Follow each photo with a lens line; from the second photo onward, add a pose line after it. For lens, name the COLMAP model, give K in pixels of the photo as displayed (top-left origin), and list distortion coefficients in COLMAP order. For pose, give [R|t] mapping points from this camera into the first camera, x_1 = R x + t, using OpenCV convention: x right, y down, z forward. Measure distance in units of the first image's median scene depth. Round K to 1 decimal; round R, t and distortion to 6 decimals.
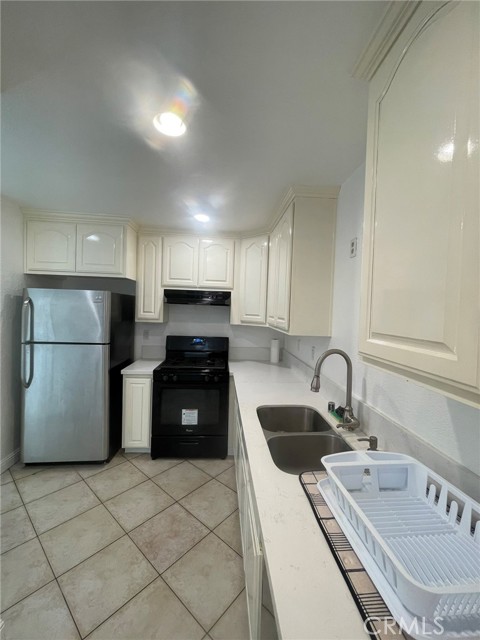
lens RADIAL K [[259.0, 0, 242.4], [0, 259.0, 315.5], [0, 0, 1]] dist [-0.002940, 0.000755]
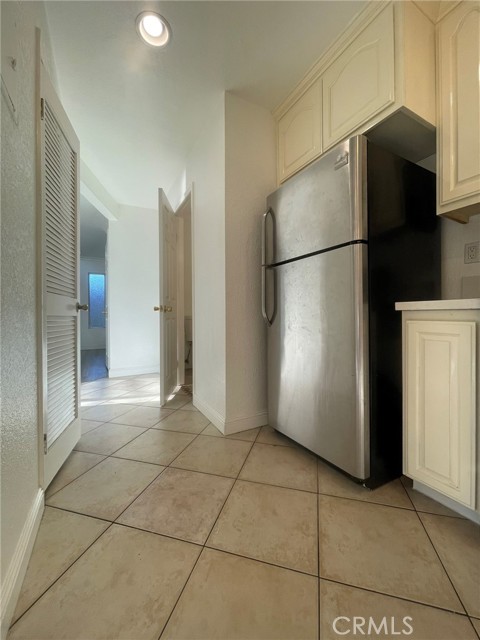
lens RADIAL K [[259.0, 0, 242.4], [0, 259.0, 315.5], [0, 0, 1]] dist [-0.002940, 0.000755]
pose [[0.410655, -0.035399, -0.911104, -0.164974], [-0.001606, 0.999216, -0.039546, 0.265207], [0.911790, 0.017703, 0.410276, 0.583630]]
